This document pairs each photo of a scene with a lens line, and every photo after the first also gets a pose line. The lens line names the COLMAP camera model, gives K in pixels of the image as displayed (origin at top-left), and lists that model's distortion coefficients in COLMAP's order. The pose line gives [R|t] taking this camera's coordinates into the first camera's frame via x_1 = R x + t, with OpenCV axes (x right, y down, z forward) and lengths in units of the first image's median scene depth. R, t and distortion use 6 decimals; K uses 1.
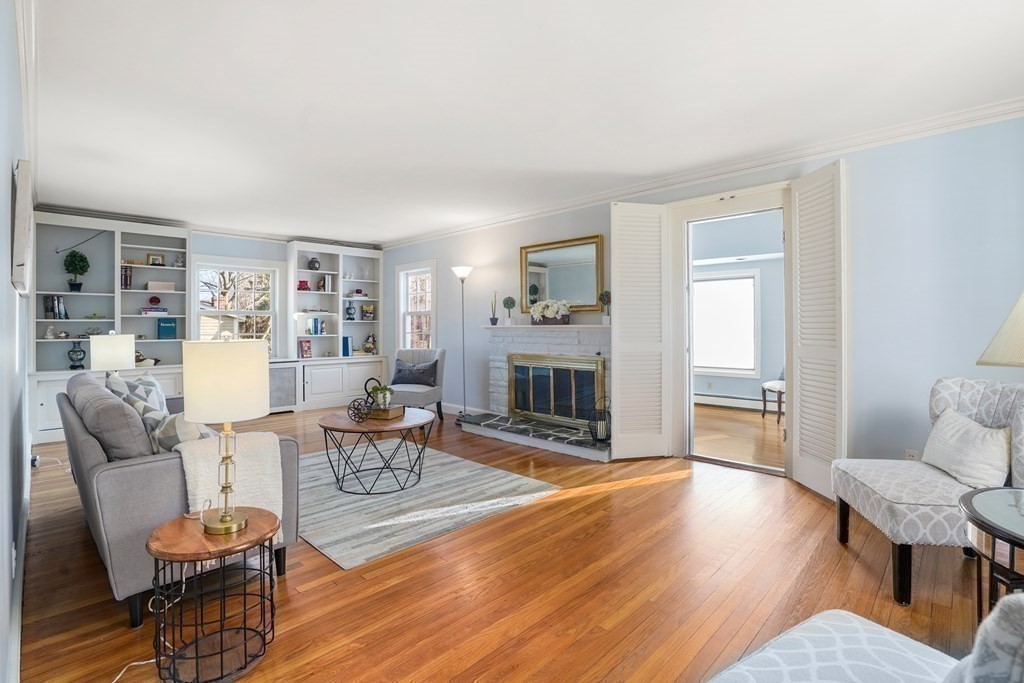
lens RADIAL K [[468.6, 0, 525.0], [0, 468.6, 323.5], [0, 0, 1]] dist [-0.003571, 0.000561]
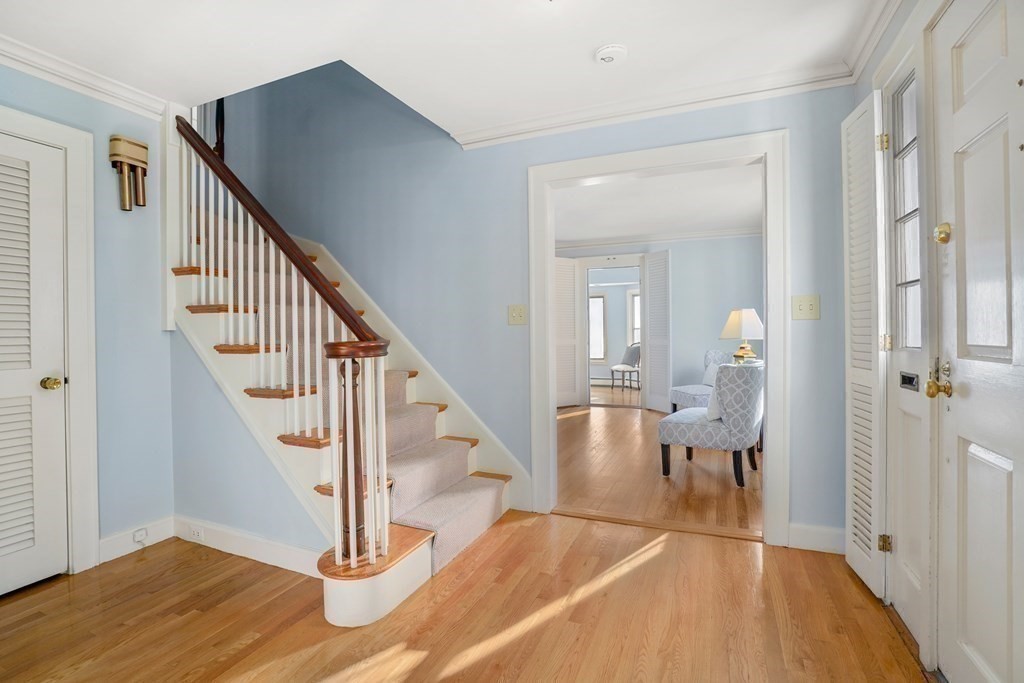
lens RADIAL K [[468.6, 0, 511.5], [0, 468.6, 335.4], [0, 0, 1]] dist [-0.003571, 0.000561]
pose [[0.944195, -0.014295, 0.329076, -0.398576], [0.010854, 0.999866, 0.012291, 0.002100], [-0.329207, -0.008034, 0.944224, -0.436670]]
